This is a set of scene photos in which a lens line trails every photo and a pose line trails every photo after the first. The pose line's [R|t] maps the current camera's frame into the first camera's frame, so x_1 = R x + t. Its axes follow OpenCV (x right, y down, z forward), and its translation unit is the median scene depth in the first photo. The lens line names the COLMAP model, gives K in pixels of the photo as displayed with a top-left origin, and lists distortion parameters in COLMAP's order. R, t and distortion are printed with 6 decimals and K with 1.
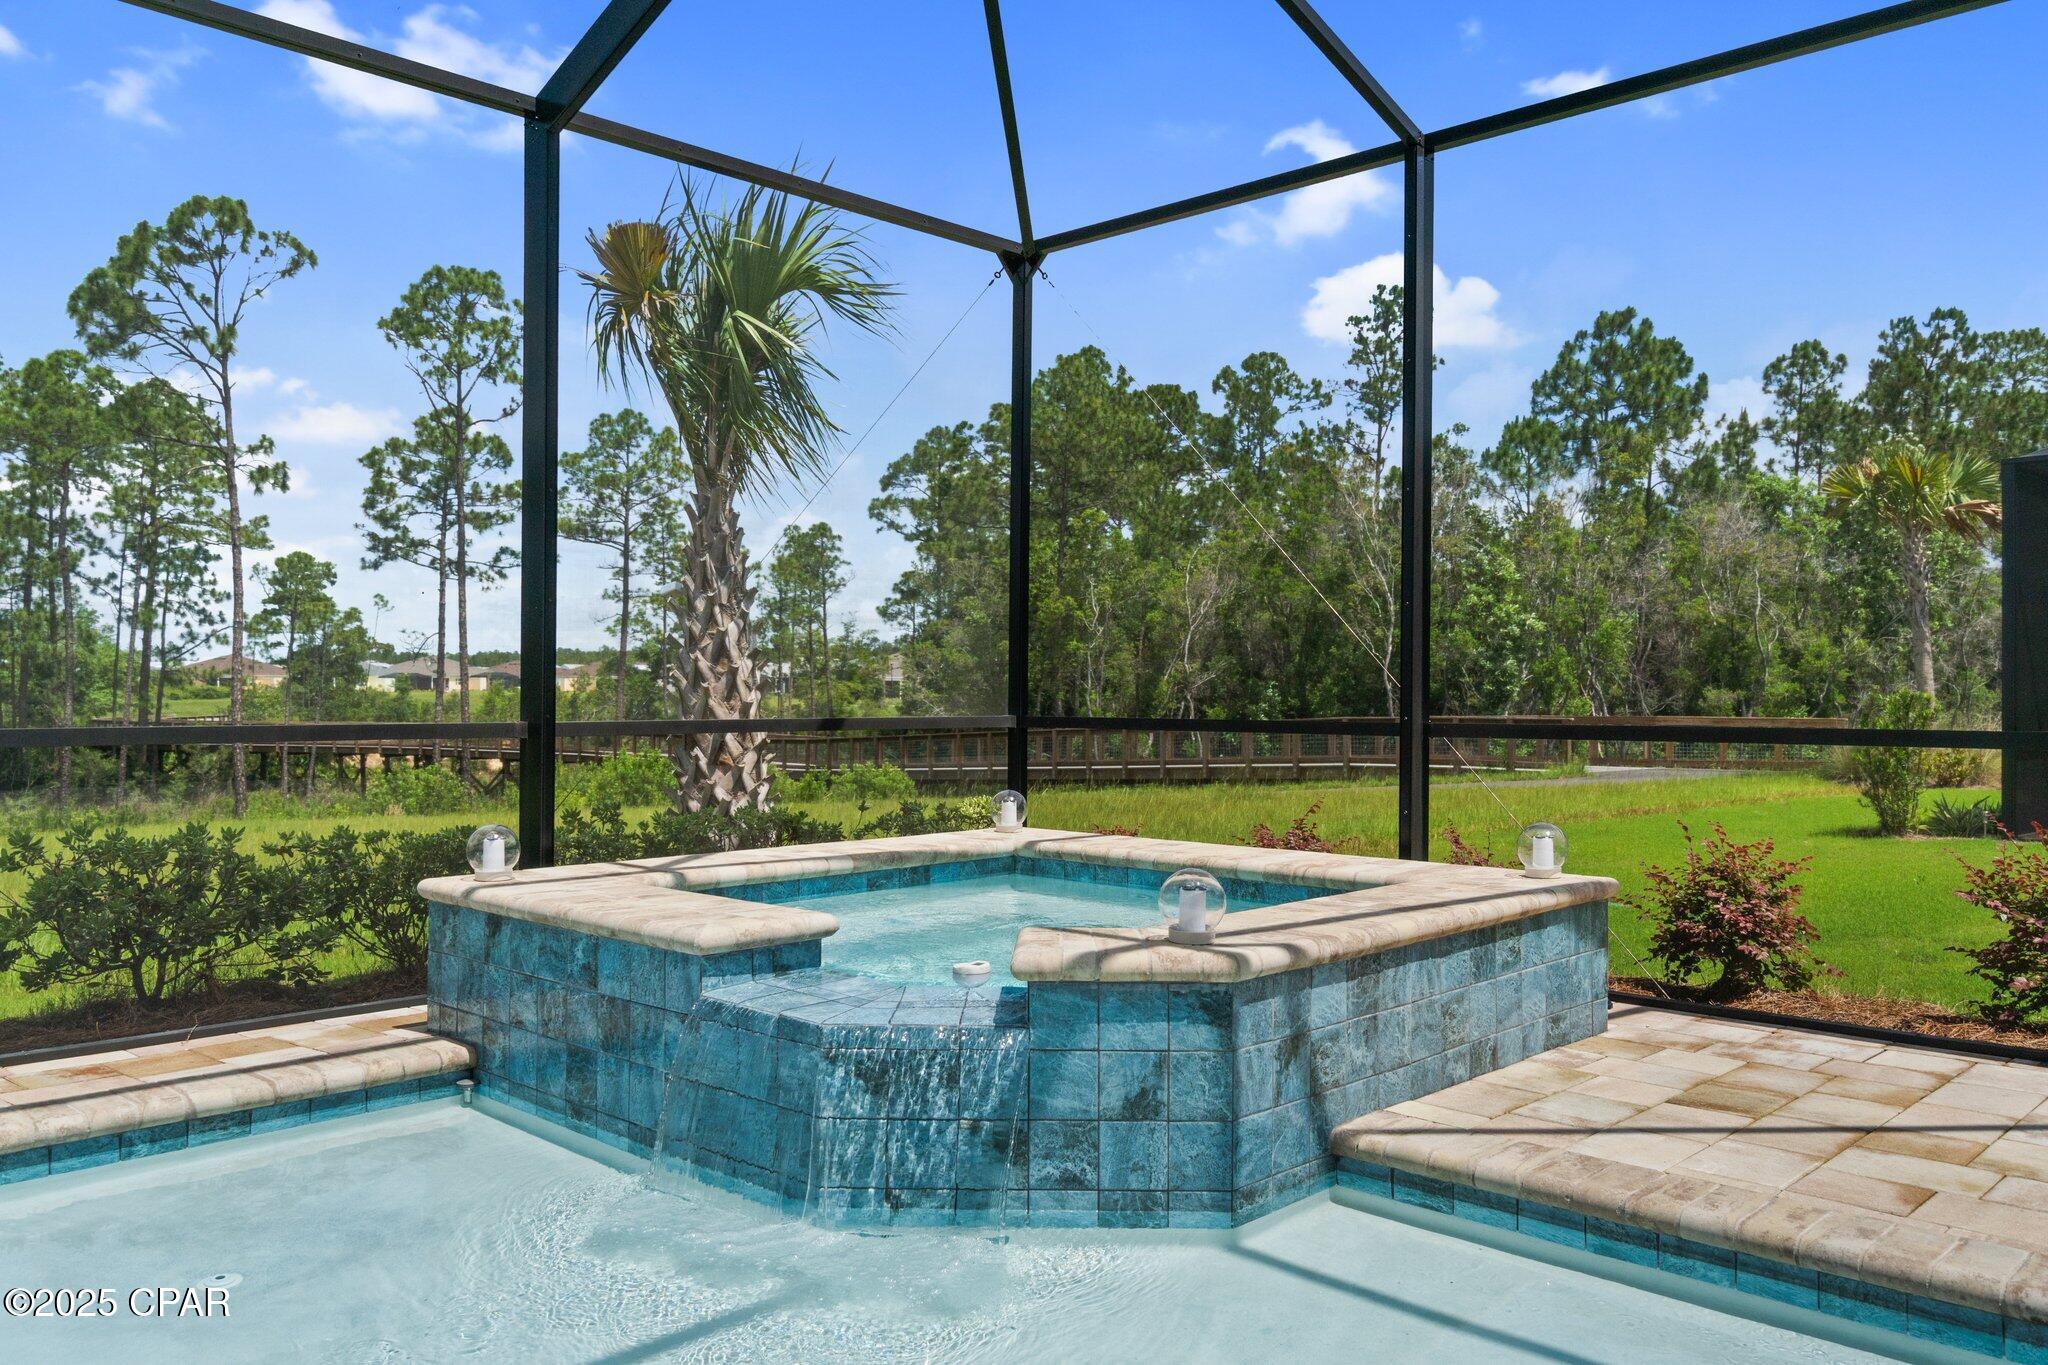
lens RADIAL K [[1574.5, 0, 1024.0], [0, 1574.5, 682.5], [0, 0, 1]] dist [0.006080, 0.001891]
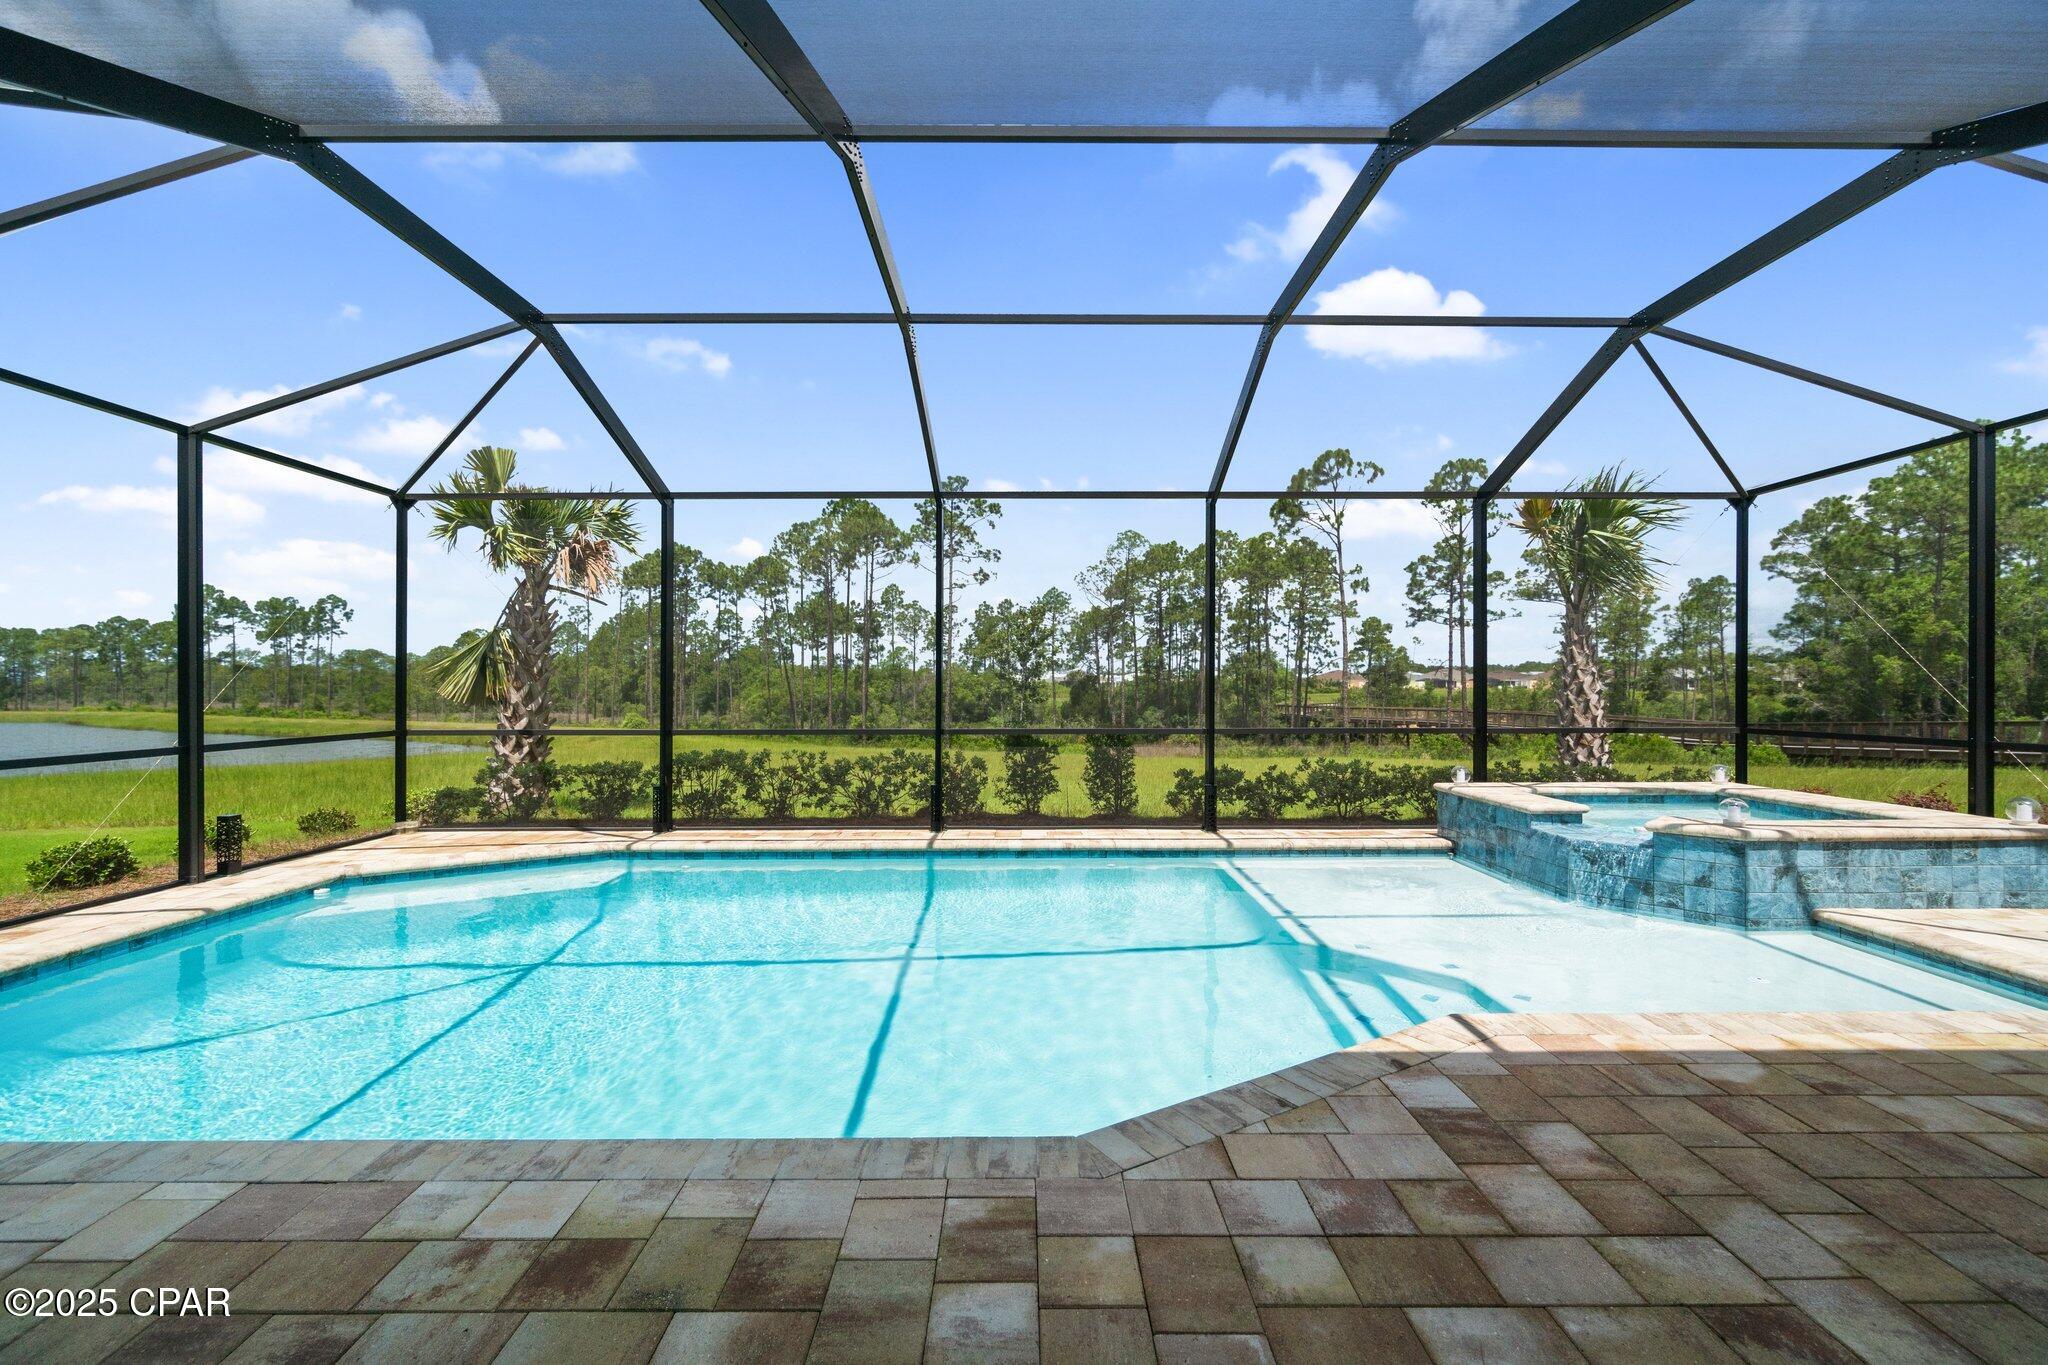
lens RADIAL K [[882.8, 0, 1024.0], [0, 882.8, 682.5], [0, 0, 1]] dist [-0.002147, 0.000278]
pose [[0.692356, -0.007800, -0.721514, 0.146912], [0.007602, 0.999965, -0.003516, -0.033031], [0.721516, -0.003050, 0.692391, -0.367345]]
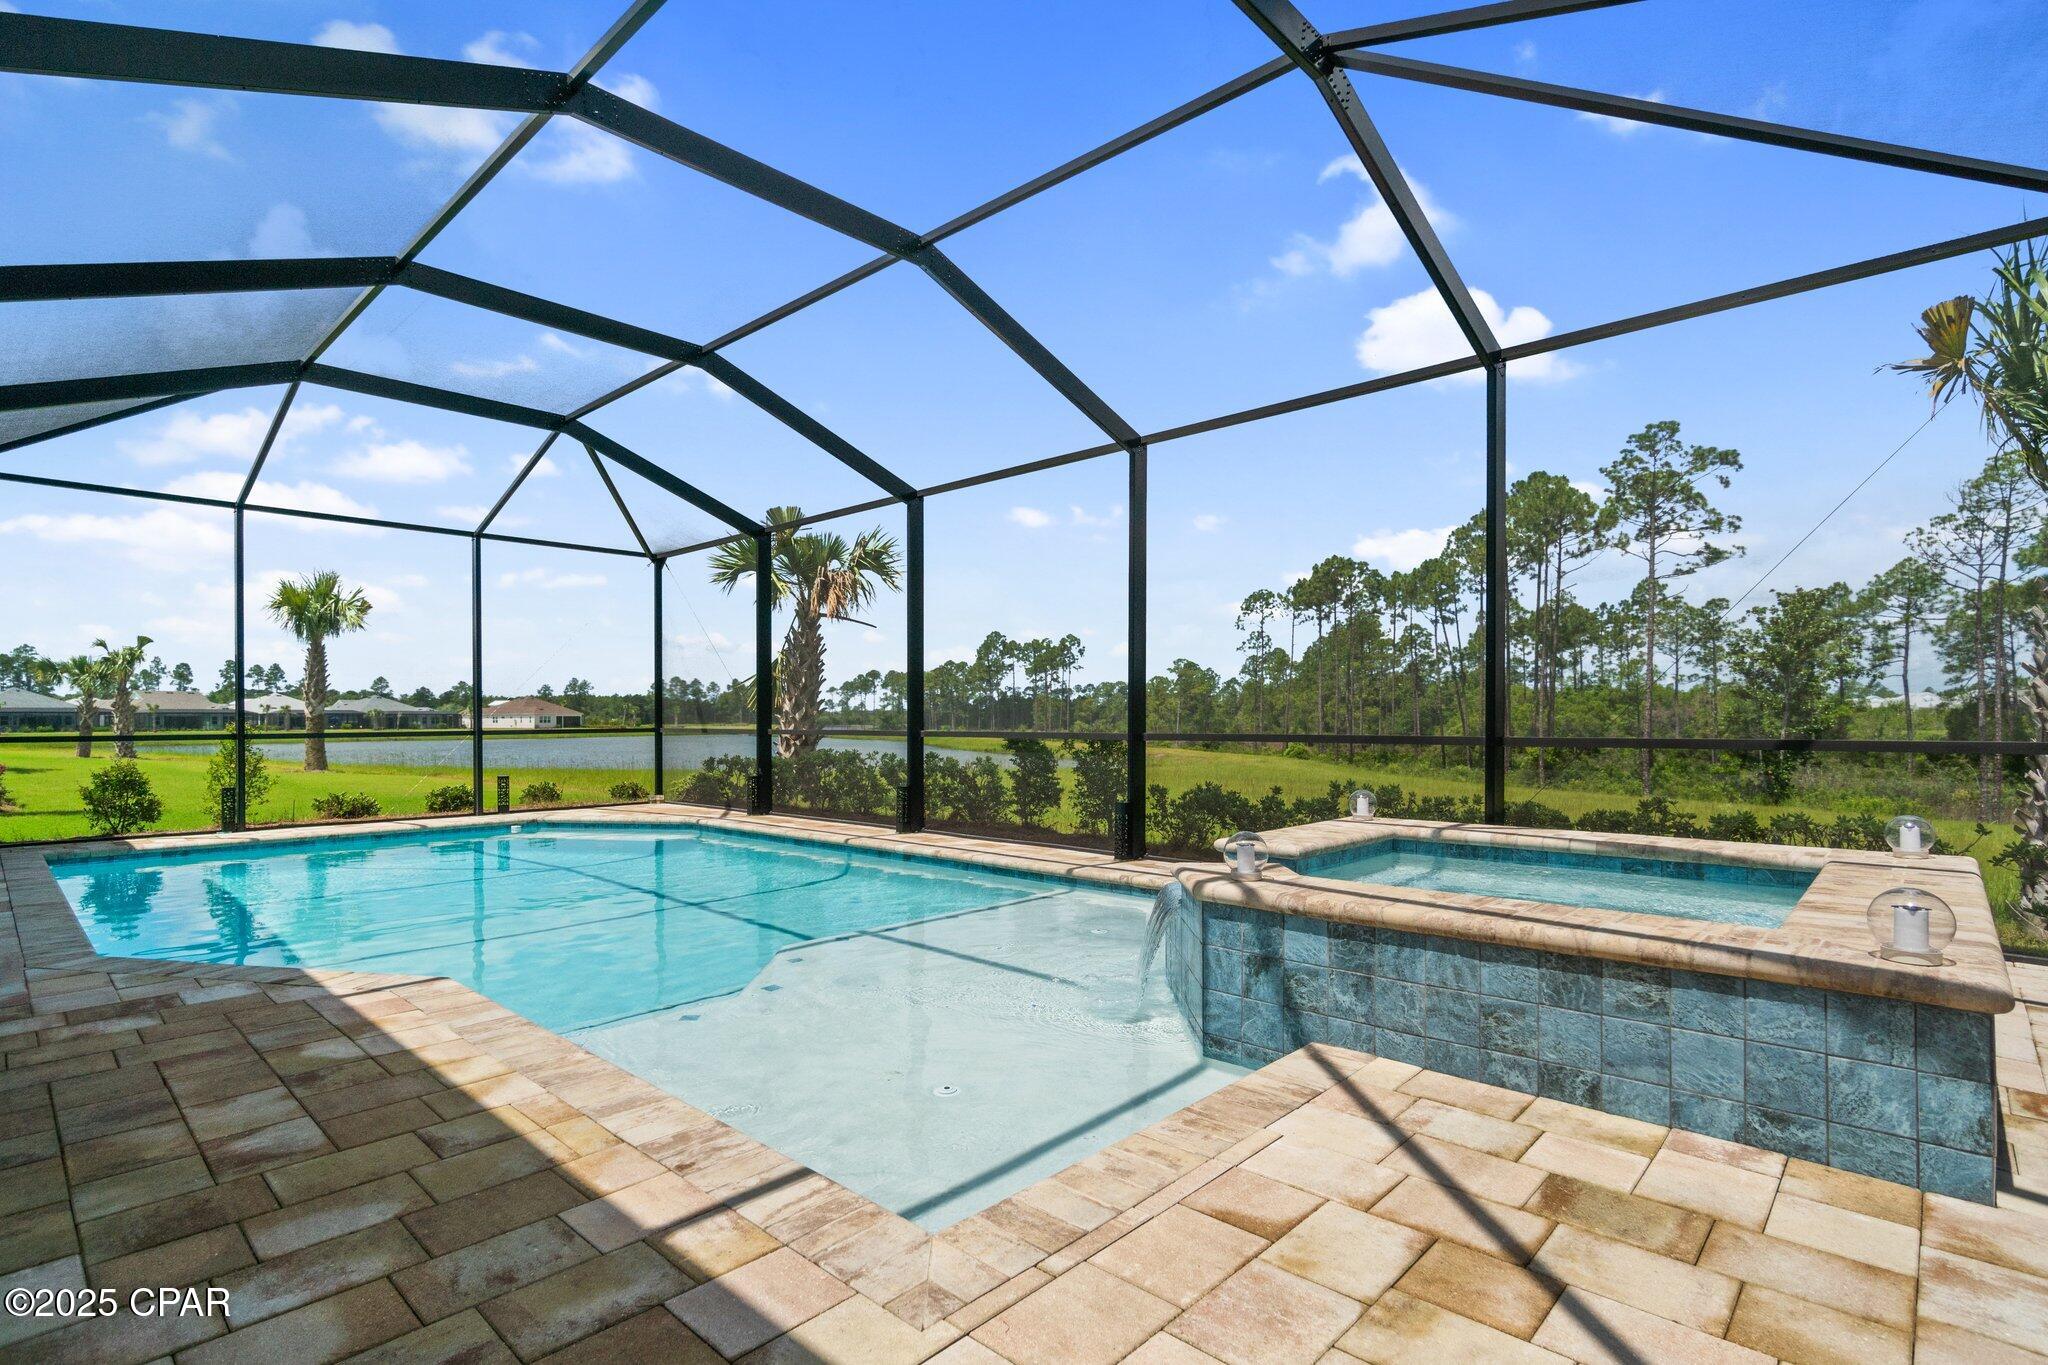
lens RADIAL K [[989.2, 0, 1013.1], [0, 989.2, 716.8], [0, 0, 1]] dist [-0.002325, 0.000089]
pose [[0.005178, -0.003480, -0.999981, 0.451014], [0.007556, 0.999966, -0.003441, 0.003209], [0.999958, -0.007538, 0.005204, 0.323150]]
